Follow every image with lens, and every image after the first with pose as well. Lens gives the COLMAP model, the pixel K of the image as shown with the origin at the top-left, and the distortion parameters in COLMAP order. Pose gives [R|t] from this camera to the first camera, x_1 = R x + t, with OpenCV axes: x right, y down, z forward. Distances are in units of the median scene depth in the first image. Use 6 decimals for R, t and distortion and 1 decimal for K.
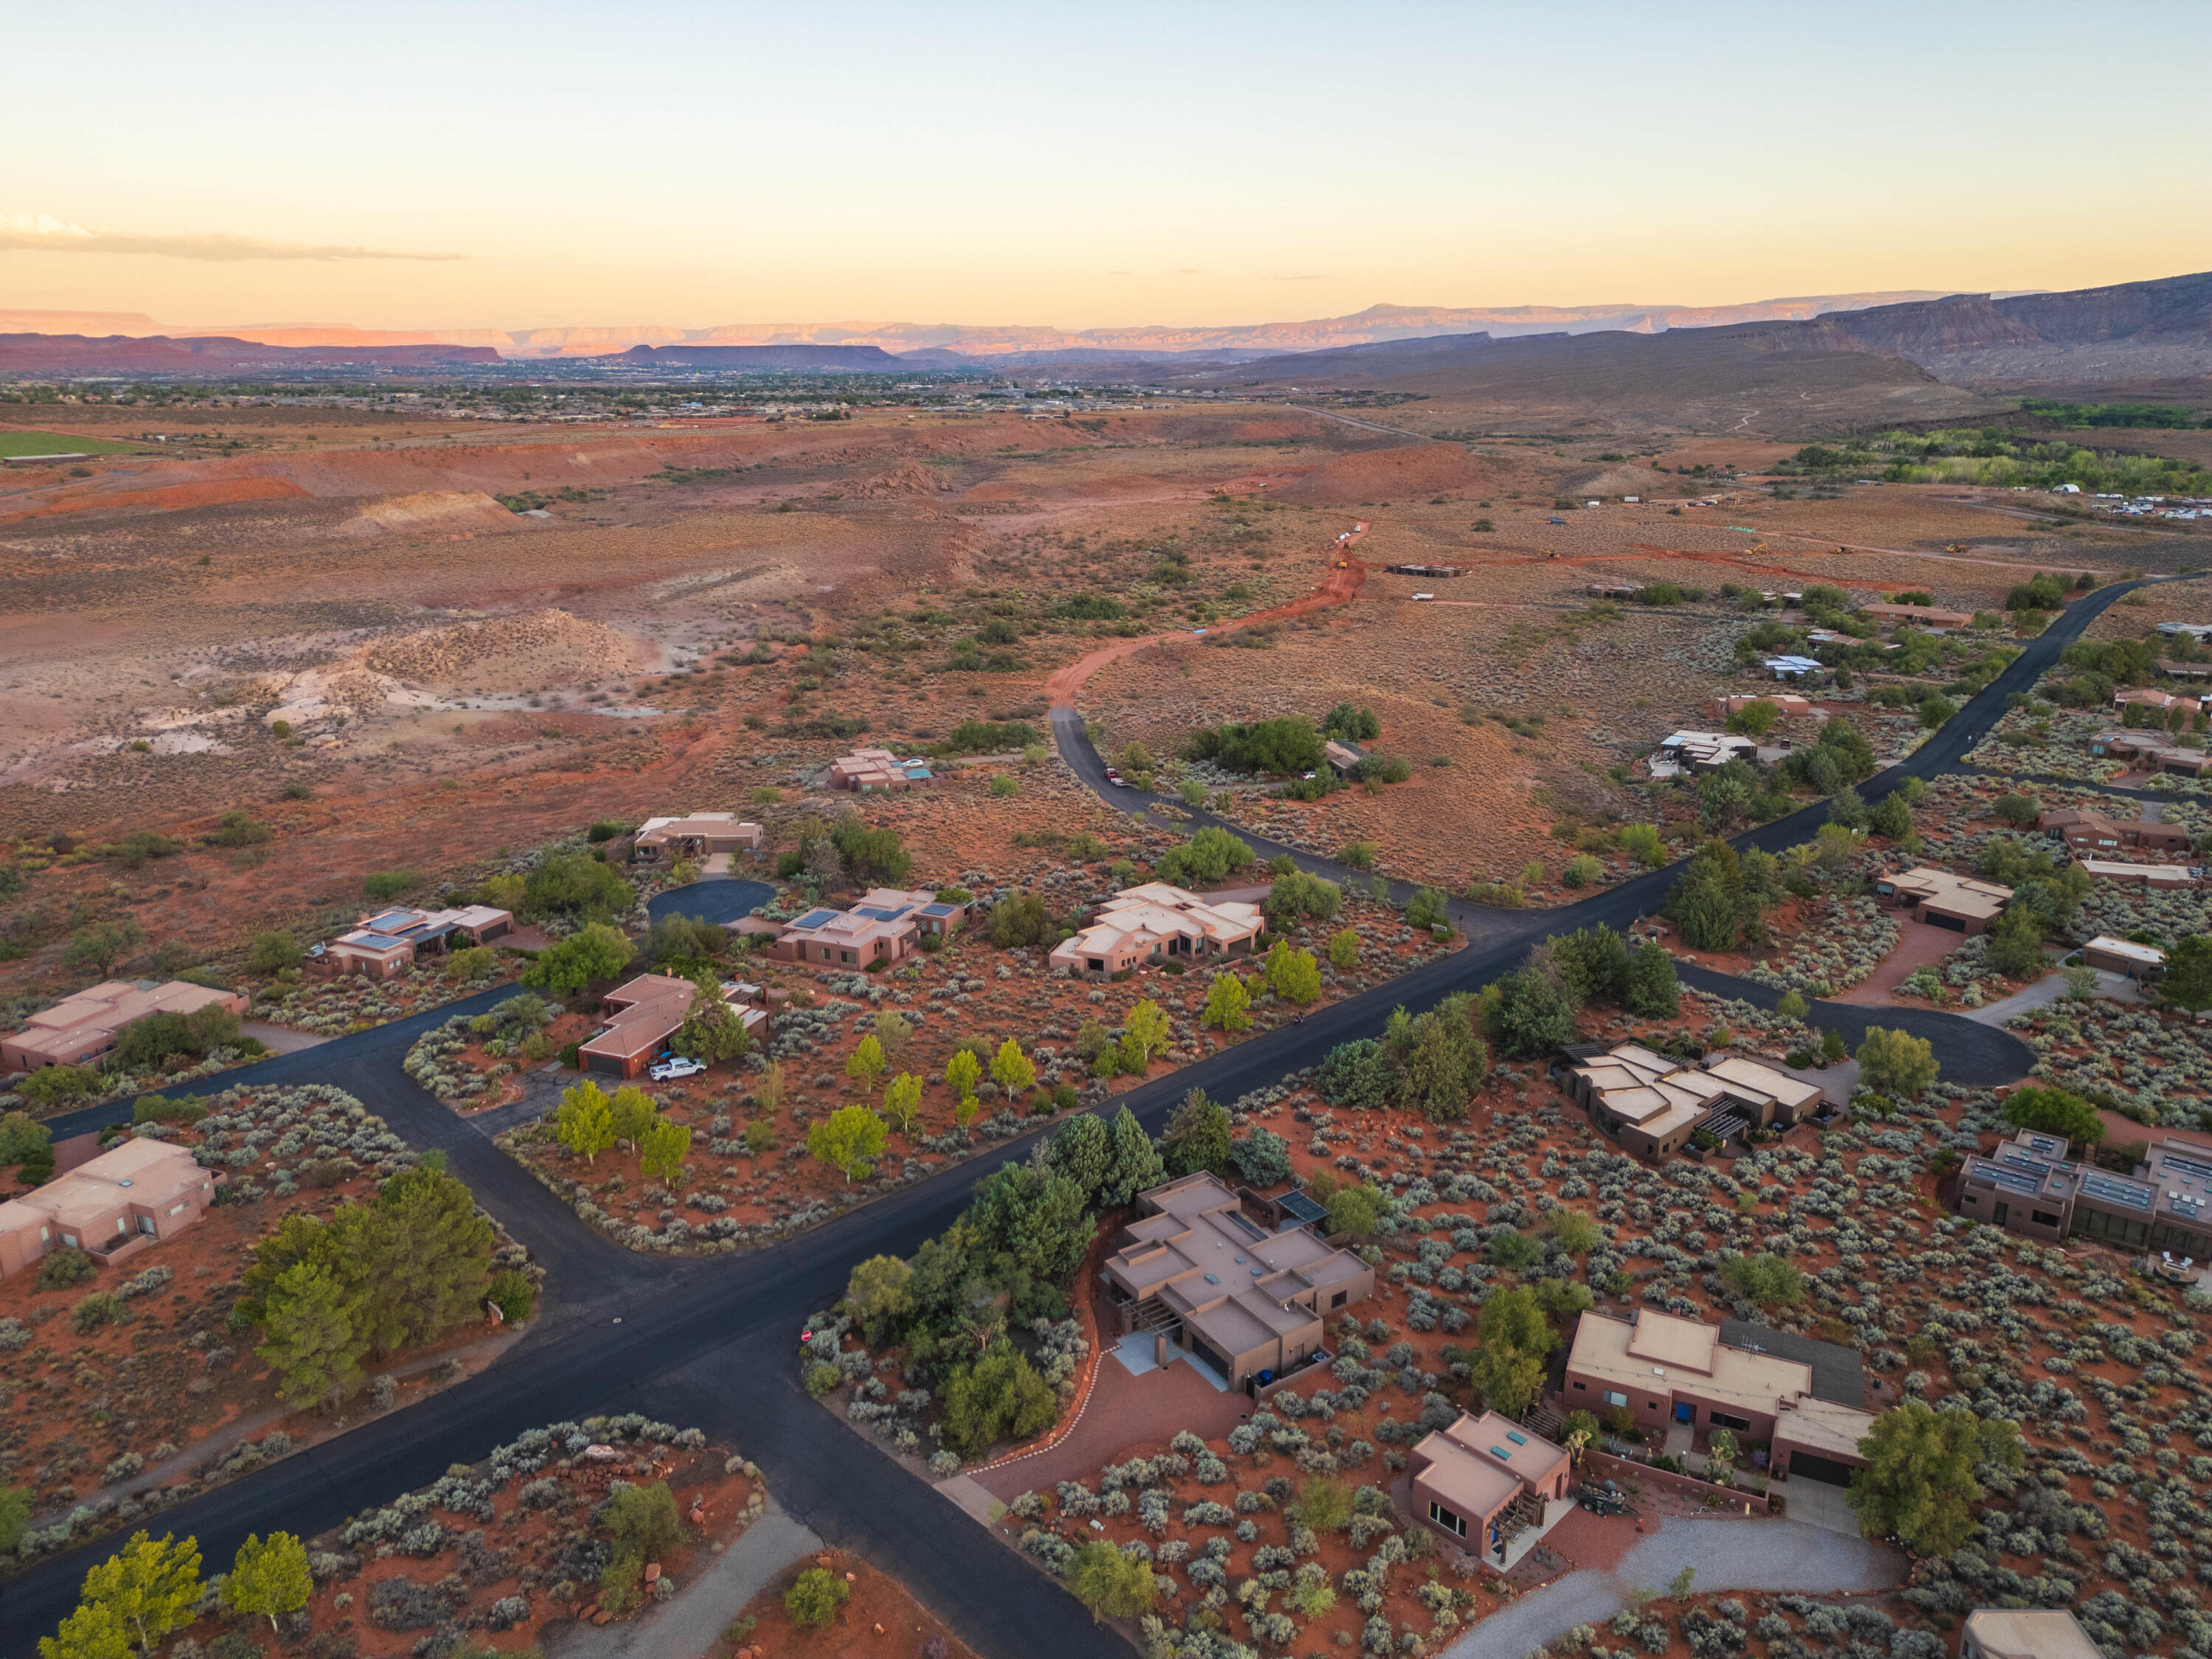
lens RADIAL K [[1556.2, 0, 1103.3], [0, 1556.2, 818.9], [0, 0, 1]] dist [0.066976, -0.057843]
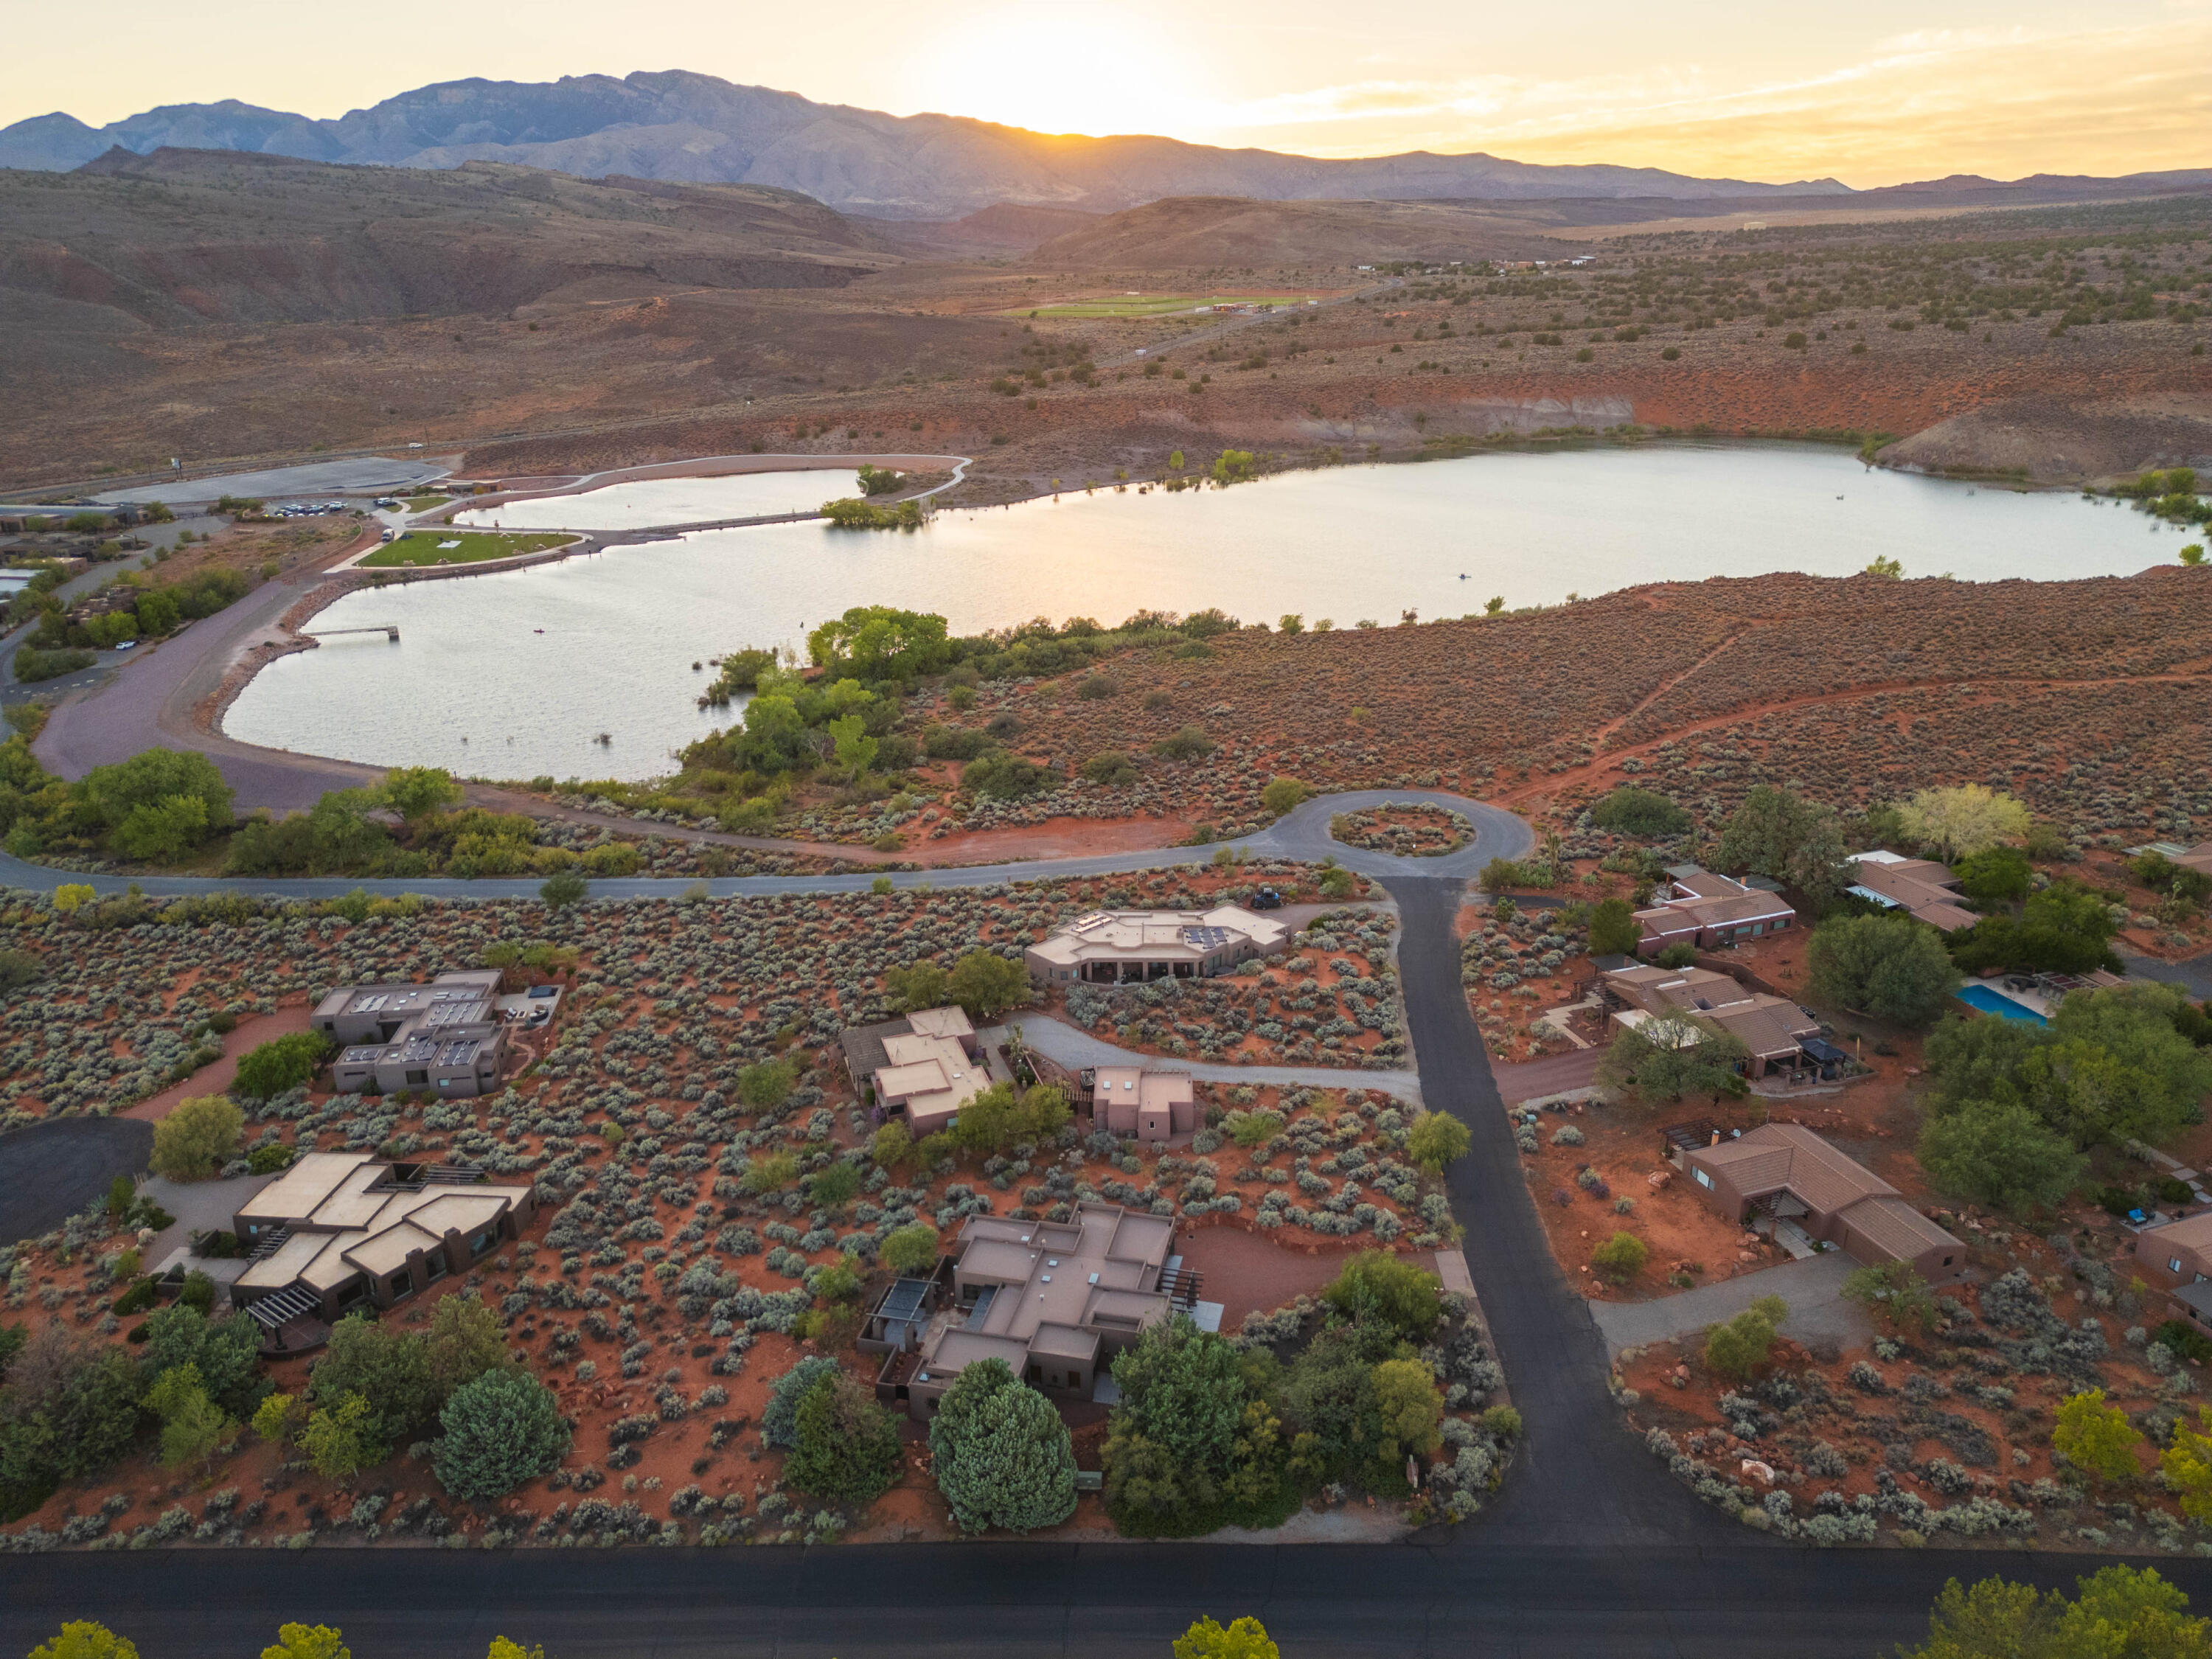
lens RADIAL K [[1556.2, 0, 1111.8], [0, 1556.2, 821.9], [0, 0, 1]] dist [0.066976, -0.057843]
pose [[-0.691712, -0.239327, 0.681364, -0.379492], [0.227481, 0.823253, 0.520102, -0.312065], [-0.685410, 0.514758, -0.515012, 0.976780]]
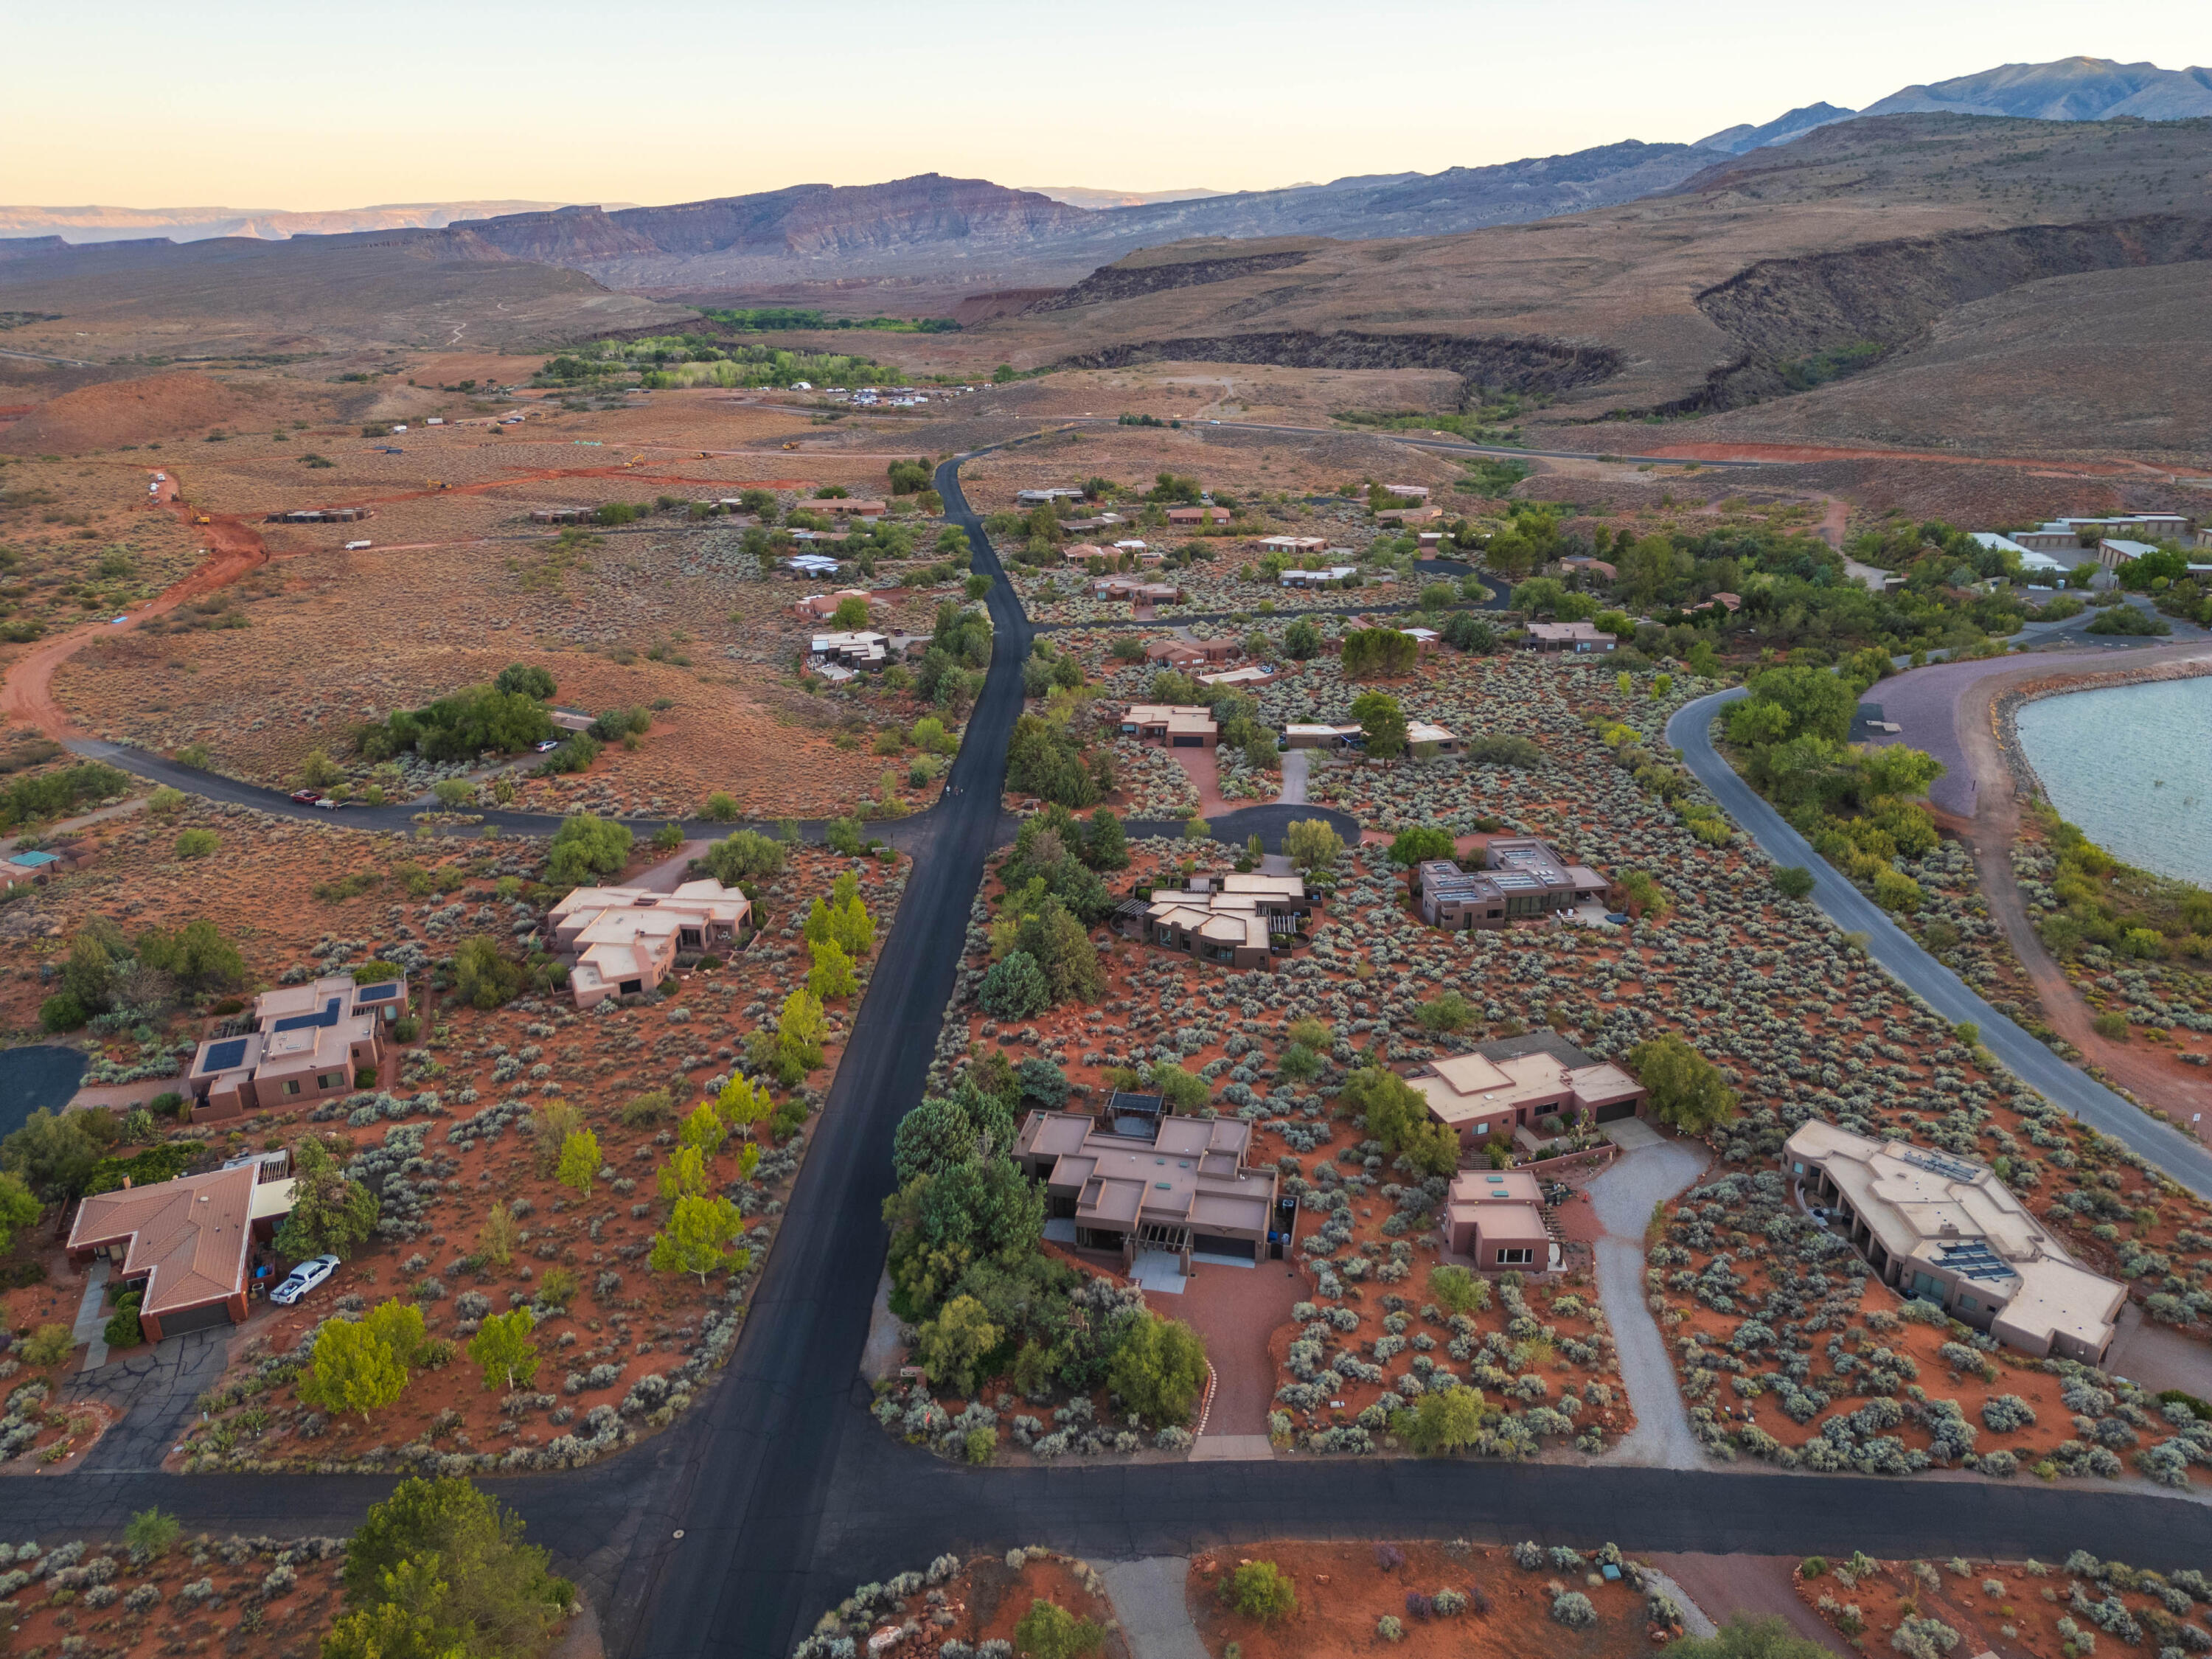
lens RADIAL K [[1556.2, 0, 1103.7], [0, 1556.2, 832.3], [0, 0, 1]] dist [0.066976, -0.057843]
pose [[0.706110, -0.253071, 0.661334, -0.430850], [0.213291, 0.966592, 0.142151, -0.067821], [-0.675215, 0.040683, 0.736499, 0.179782]]
